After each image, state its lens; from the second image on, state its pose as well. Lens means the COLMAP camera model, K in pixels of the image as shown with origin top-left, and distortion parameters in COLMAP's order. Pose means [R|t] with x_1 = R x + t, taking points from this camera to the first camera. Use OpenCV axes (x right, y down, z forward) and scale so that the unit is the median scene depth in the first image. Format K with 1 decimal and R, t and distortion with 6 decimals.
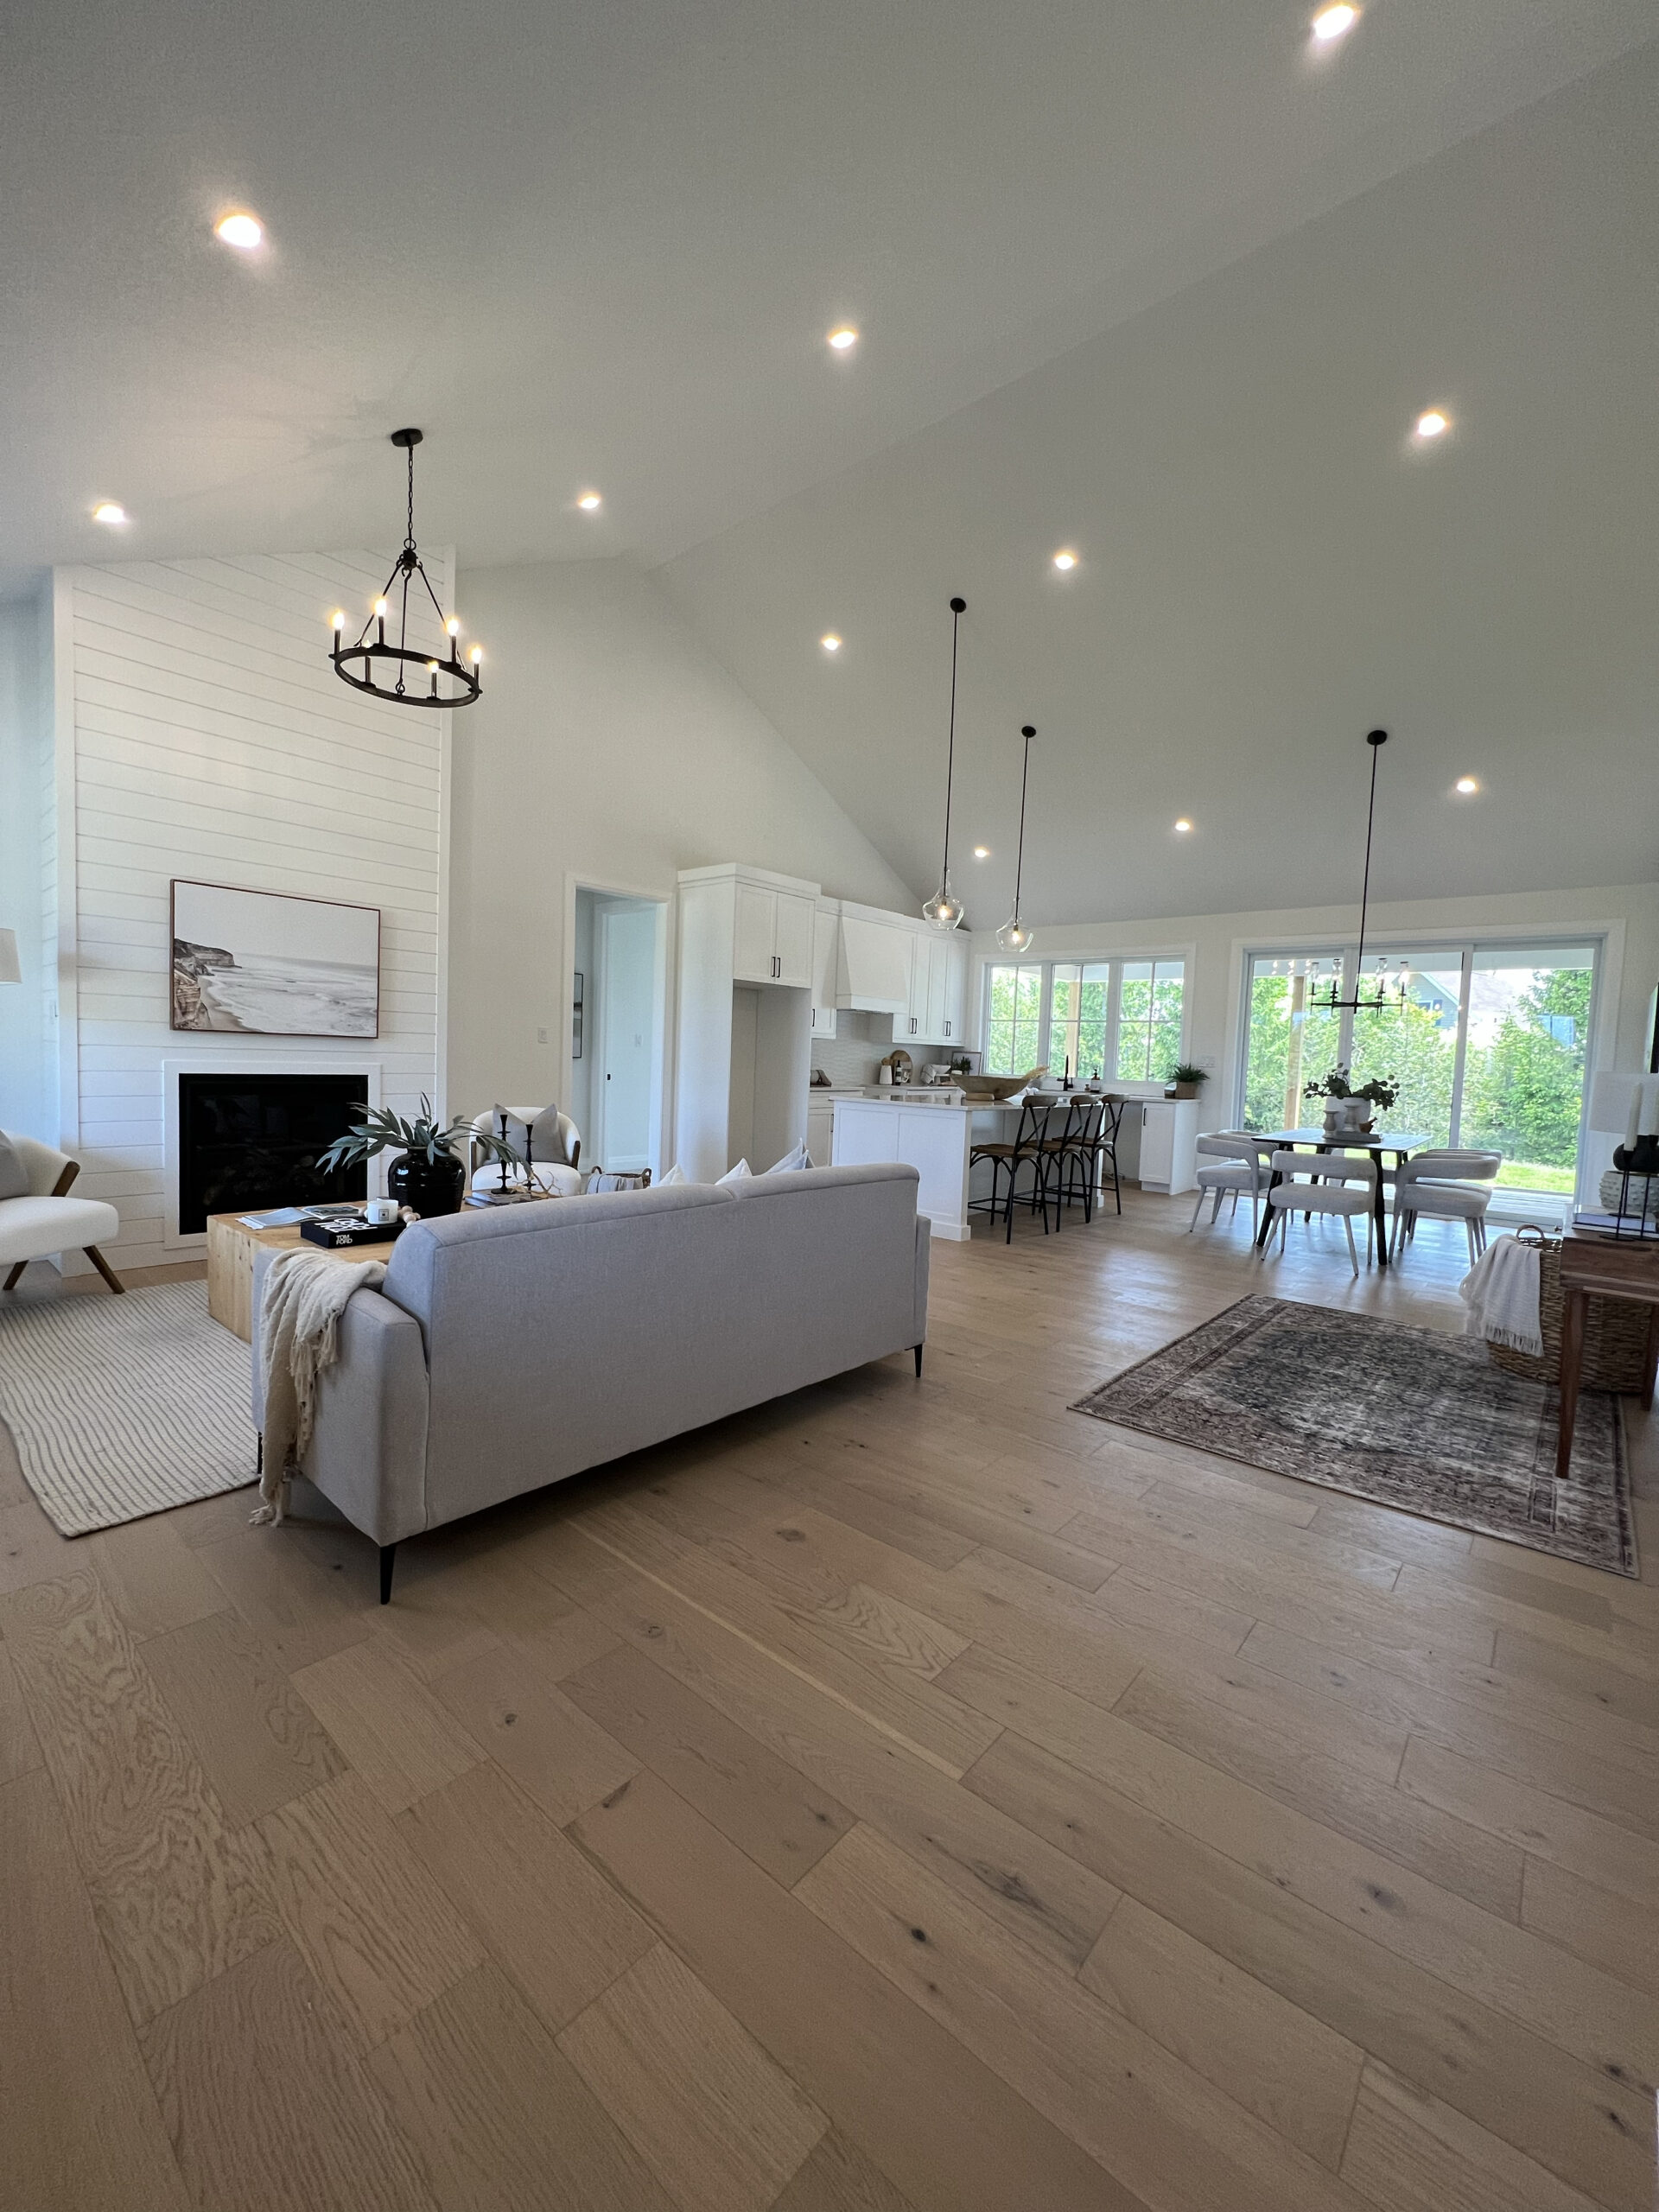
lens RADIAL K [[890.1, 0, 845.7], [0, 890.1, 1104.5], [0, 0, 1]] dist [0.000578, -0.000032]
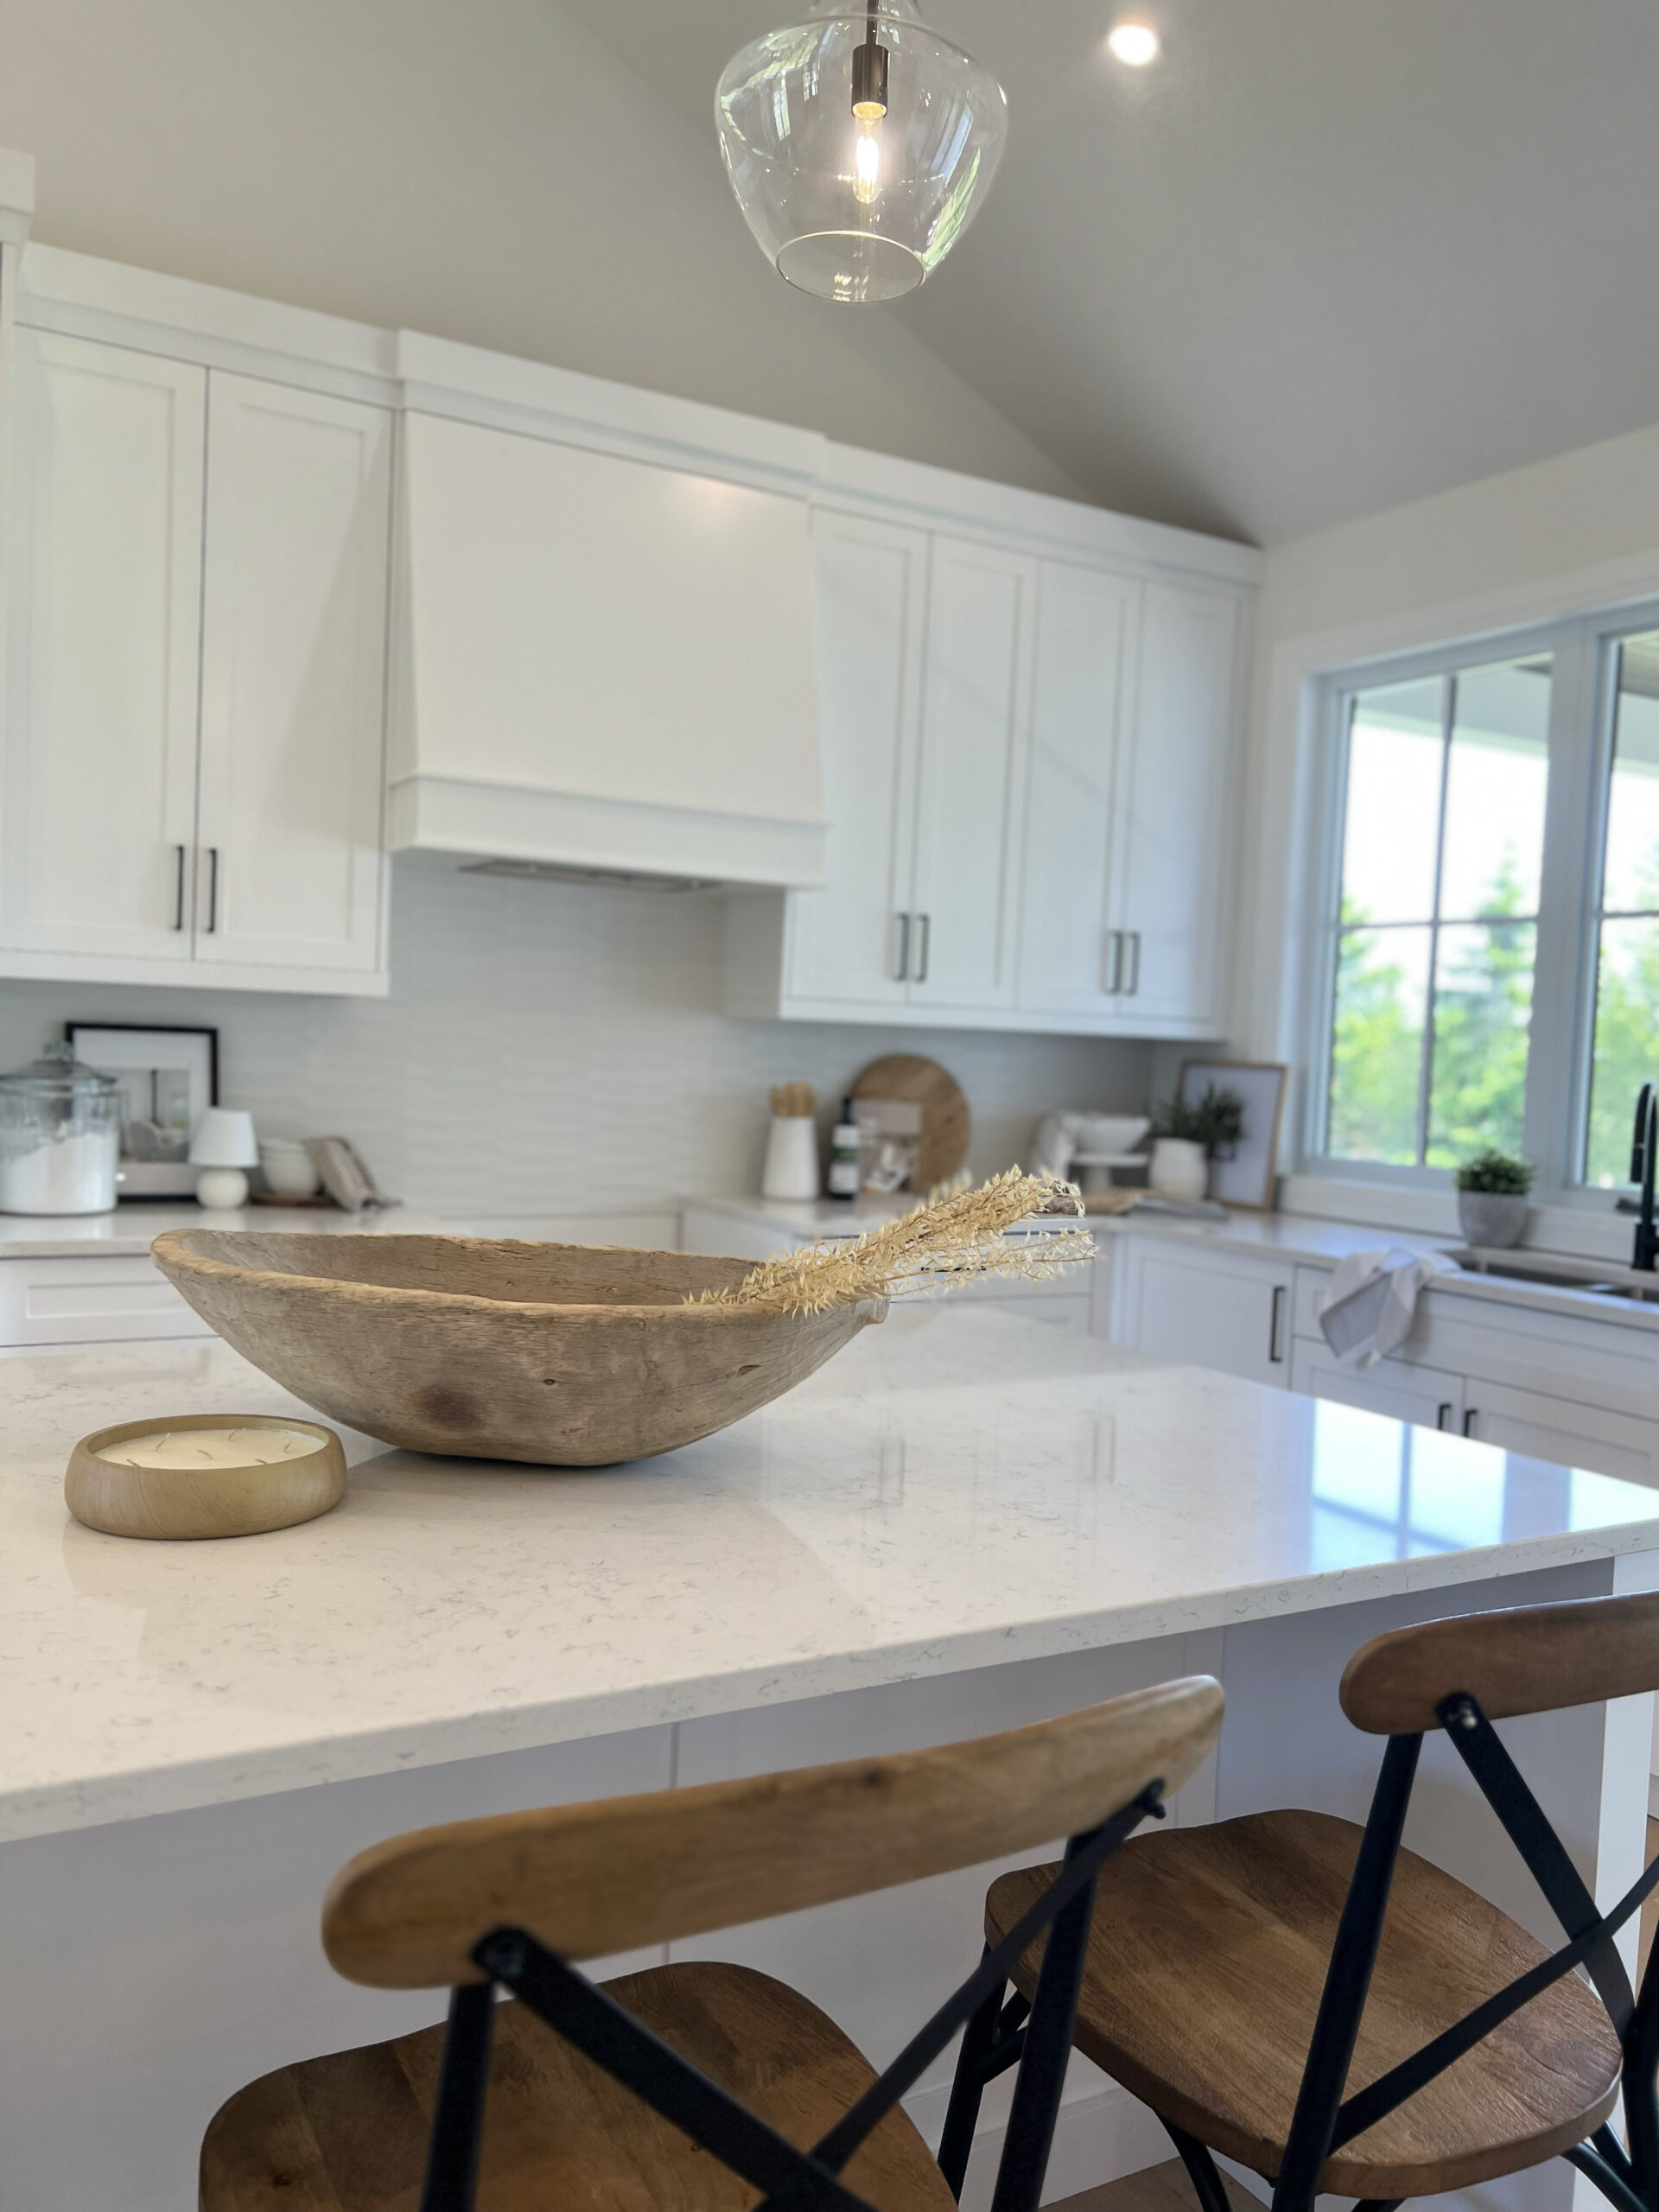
lens RADIAL K [[1706.0, 0, 830.9], [0, 1706.0, 1119.6], [0, 0, 1]] dist [0.053560, -0.038335]
pose [[0.939482, 0.021887, -0.341899, 0.208078], [-0.030612, 0.999328, -0.020146, -0.034691], [0.341229, 0.029393, 0.939521, 0.585410]]
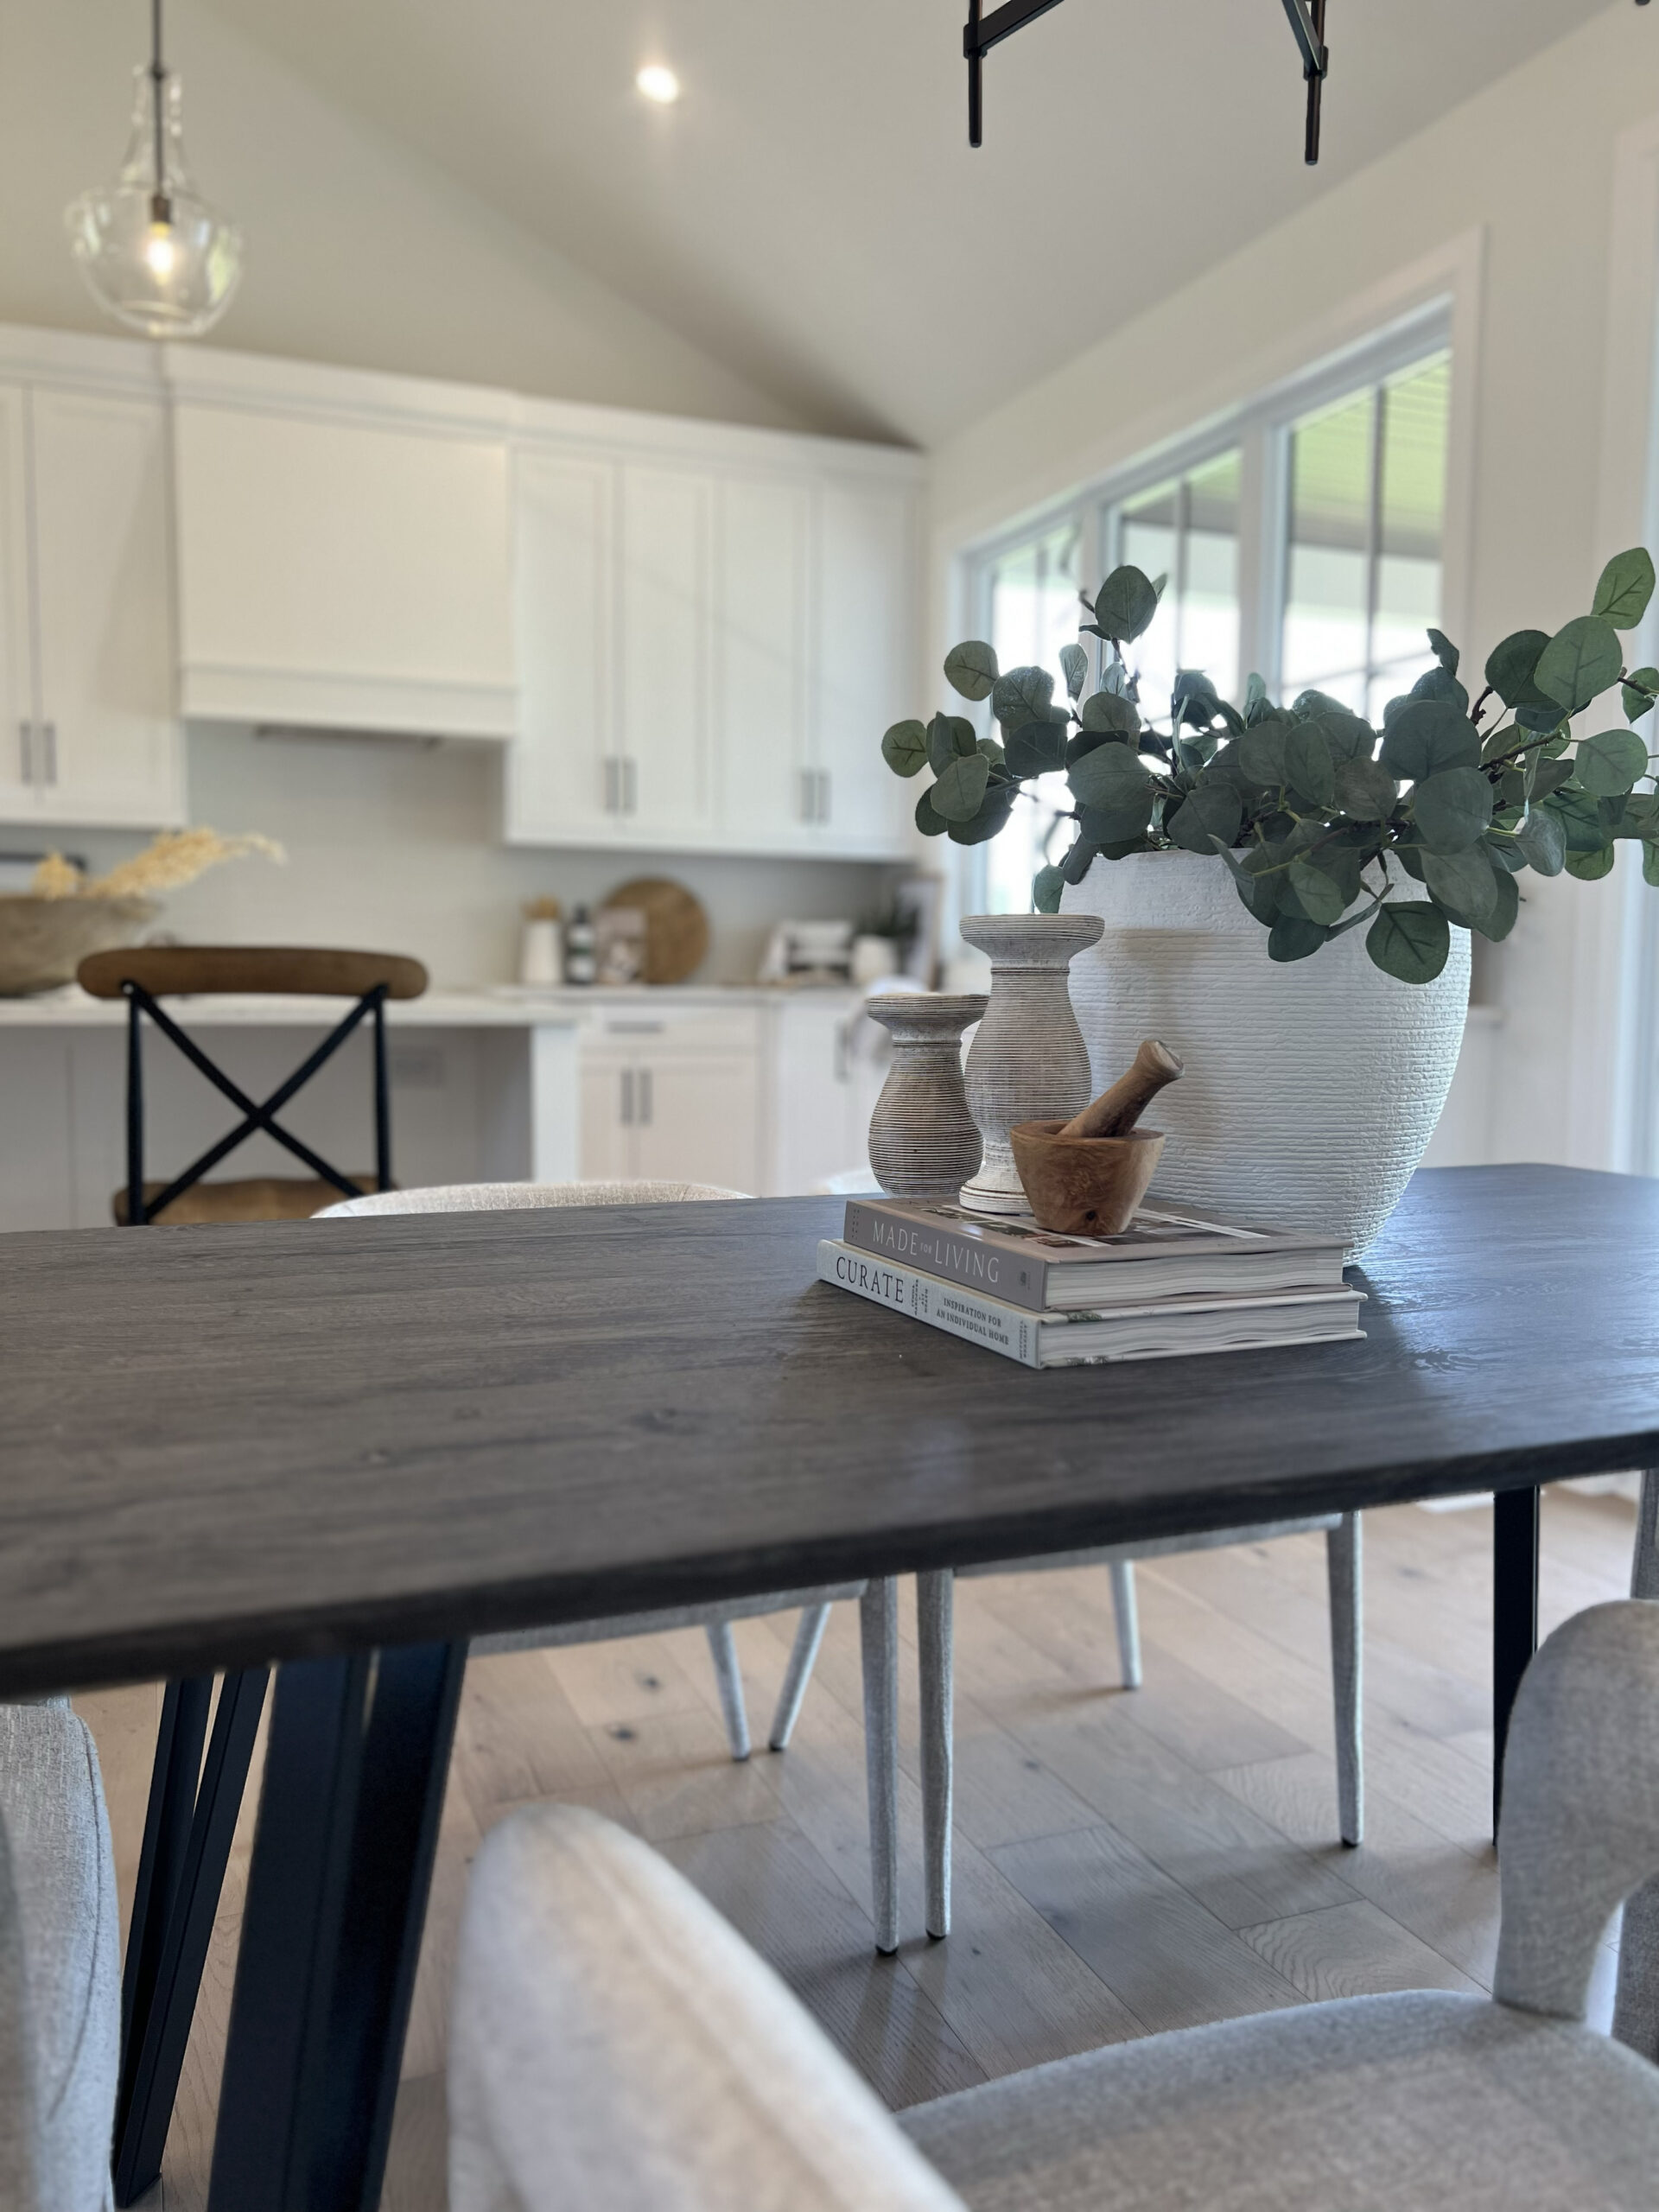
lens RADIAL K [[1706.0, 0, 830.6], [0, 1706.0, 1115.0], [0, 0, 1]] dist [0.053560, -0.038335]
pose [[0.879475, 0.012297, -0.475786, 0.411043], [-0.006401, 0.999881, 0.014010, 0.012653], [0.475902, -0.009276, 0.879450, 0.534536]]
